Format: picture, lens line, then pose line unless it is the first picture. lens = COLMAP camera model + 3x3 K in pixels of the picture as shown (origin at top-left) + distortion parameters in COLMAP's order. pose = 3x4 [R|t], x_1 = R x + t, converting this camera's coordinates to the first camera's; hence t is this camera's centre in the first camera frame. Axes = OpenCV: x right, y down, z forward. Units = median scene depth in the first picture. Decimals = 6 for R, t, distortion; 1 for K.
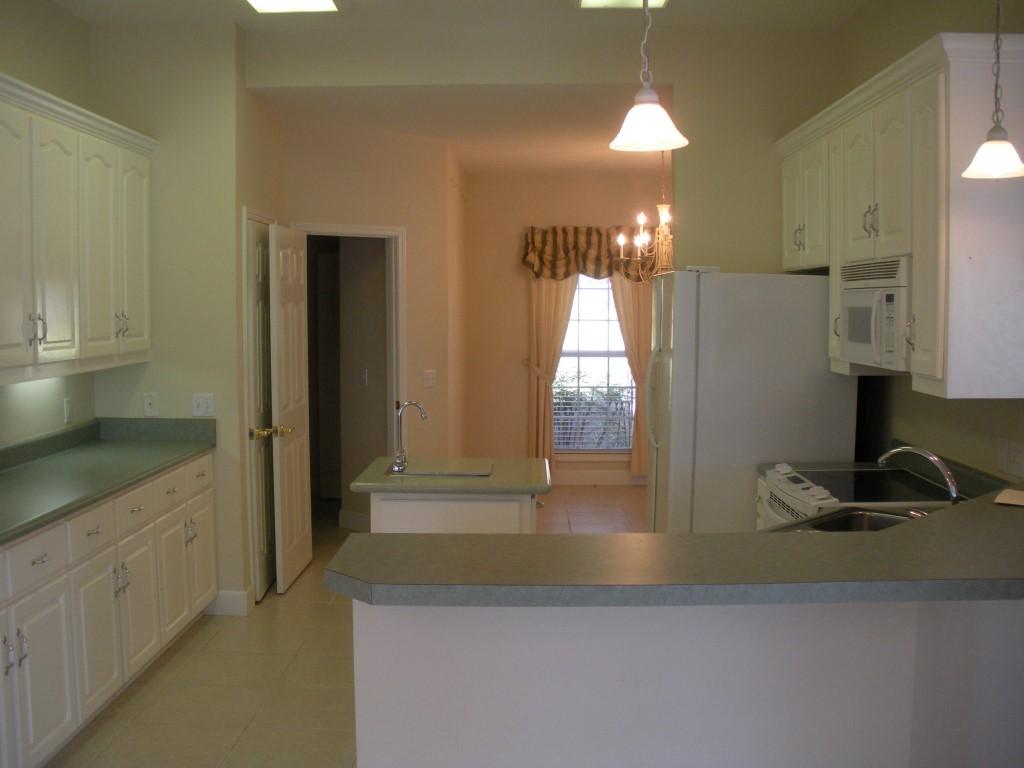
lens RADIAL K [[1096.3, 0, 512.0], [0, 1096.3, 384.0], [0, 0, 1]] dist [-0.365836, 0.534609]
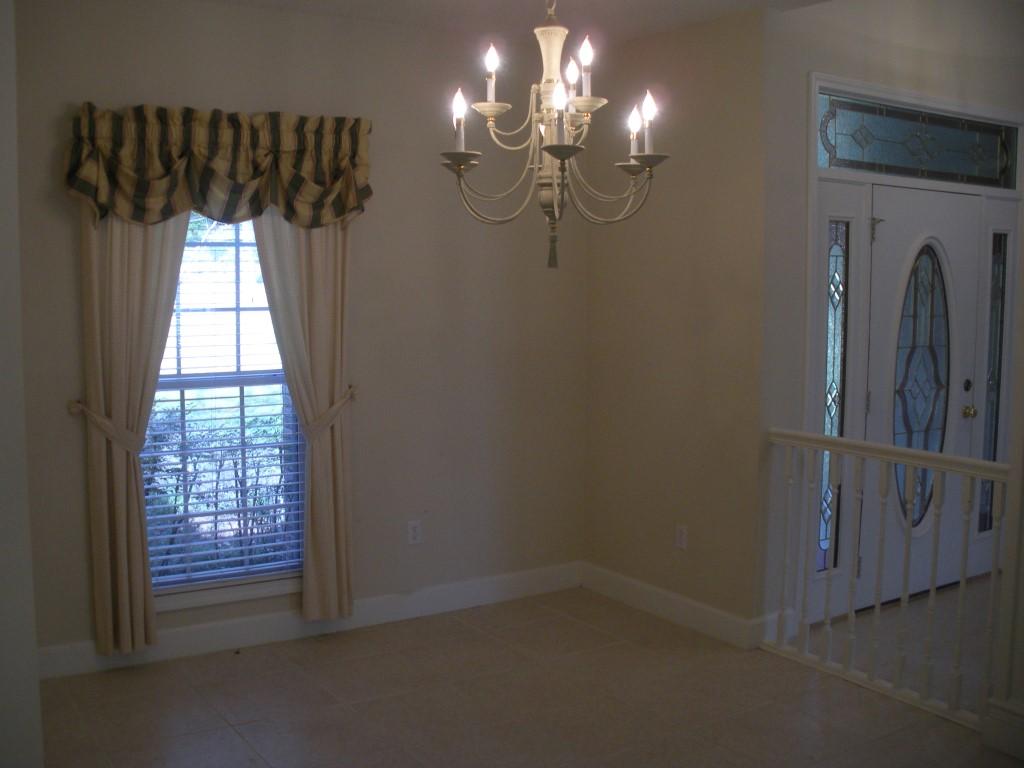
lens RADIAL K [[1089.6, 0, 512.0], [0, 1089.6, 384.0], [0, 0, 1]] dist [-0.268606, 0.311477]
pose [[0.821813, -0.054668, 0.567129, -0.086253], [0.040325, 0.998471, 0.037814, -0.039345], [-0.568329, -0.008207, 0.822761, 0.554694]]
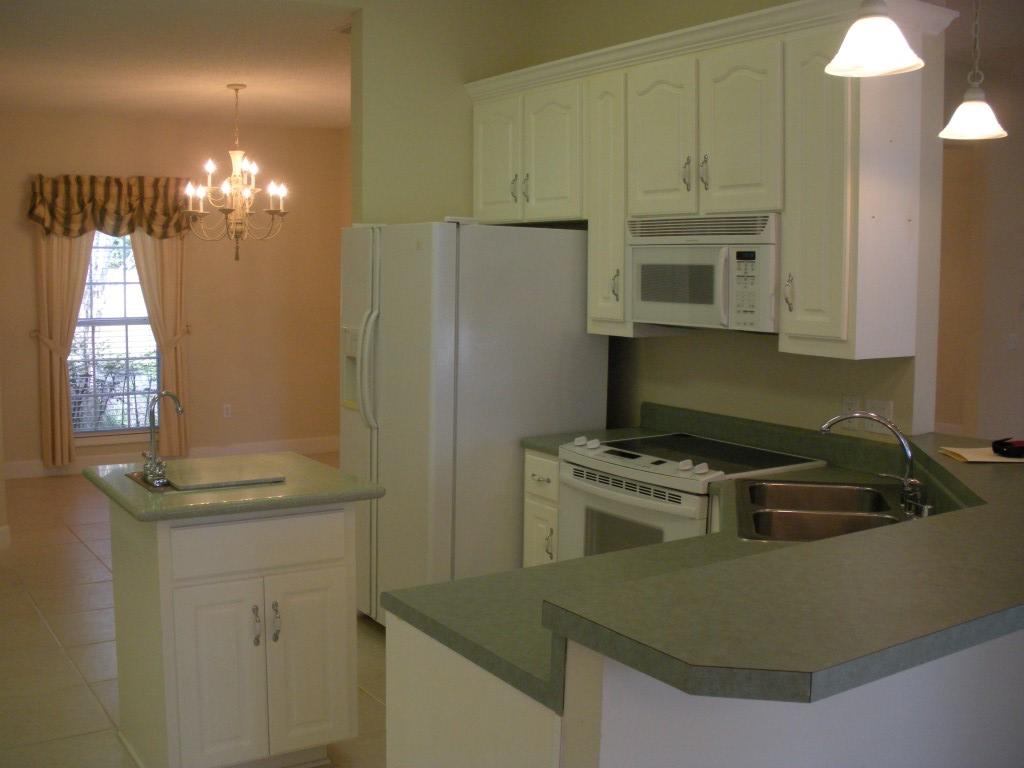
lens RADIAL K [[1096.3, 0, 512.0], [0, 1096.3, 384.0], [0, 0, 1]] dist [-0.365836, 0.534609]
pose [[0.824514, -0.054740, 0.563187, -0.141060], [0.033274, 0.998278, 0.048316, -0.007627], [-0.564862, -0.021098, 0.824916, 0.122145]]
